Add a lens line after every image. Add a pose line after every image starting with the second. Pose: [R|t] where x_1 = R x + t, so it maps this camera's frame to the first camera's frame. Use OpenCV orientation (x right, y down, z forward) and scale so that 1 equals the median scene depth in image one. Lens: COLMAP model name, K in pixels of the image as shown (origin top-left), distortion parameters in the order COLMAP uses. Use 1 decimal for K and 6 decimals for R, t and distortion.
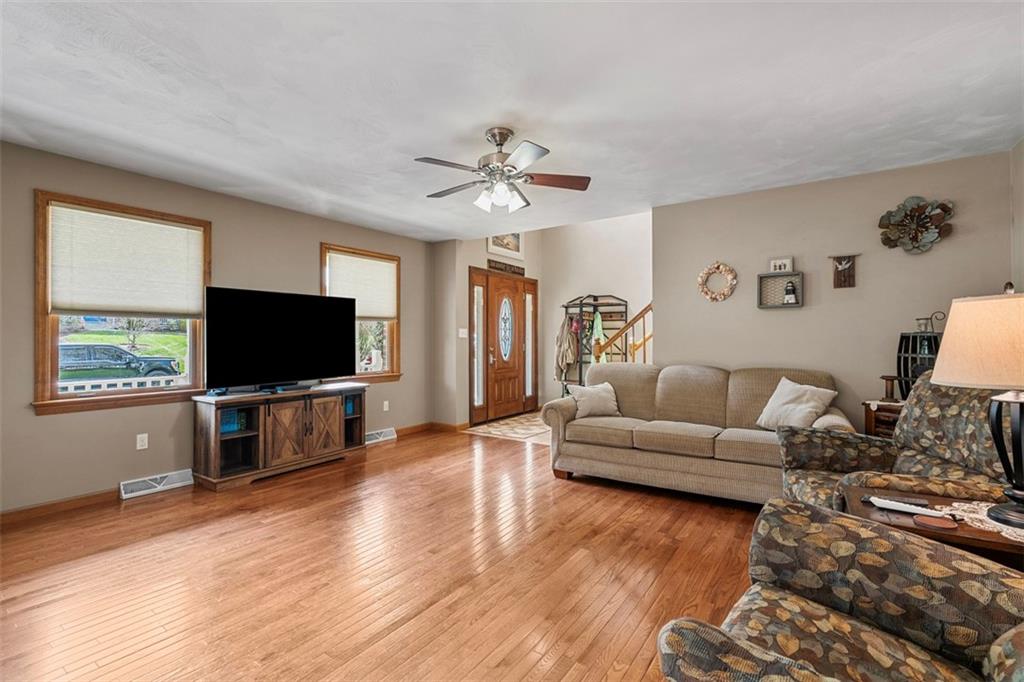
lens RADIAL K [[469.2, 0, 507.9], [0, 469.2, 337.3], [0, 0, 1]] dist [-0.006804, 0.002613]
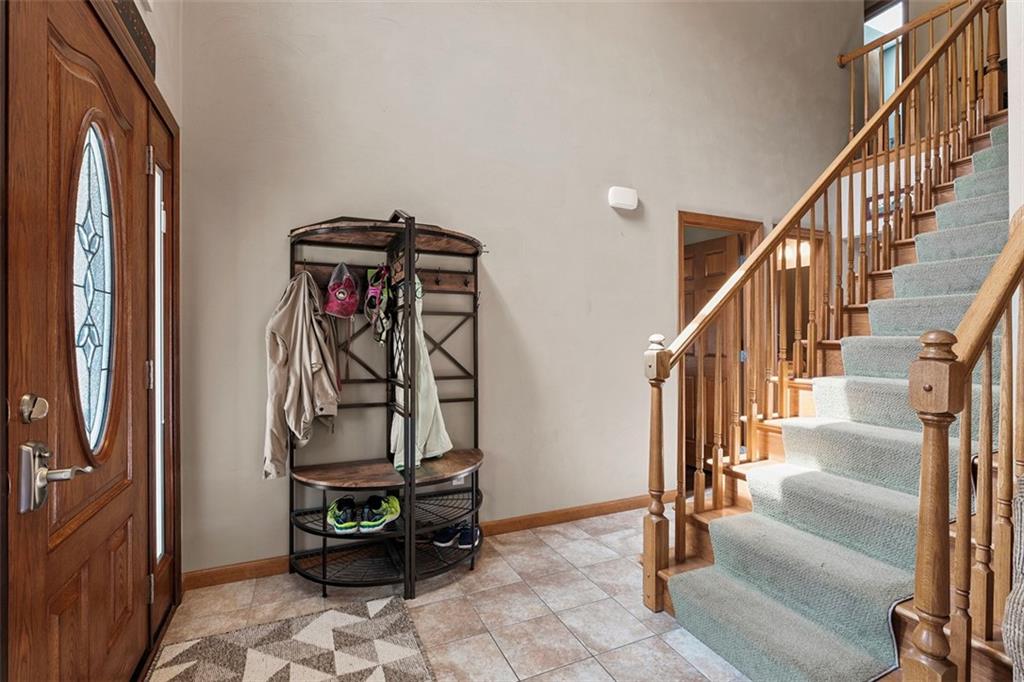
lens RADIAL K [[469.2, 0, 511.9], [0, 469.2, 339.0], [0, 0, 1]] dist [-0.006804, 0.002613]
pose [[0.510065, 0.000664, 0.860136, -0.080590], [-0.002513, 0.999997, 0.000718, 0.003199], [-0.860132, -0.002527, 0.510065, 0.743630]]
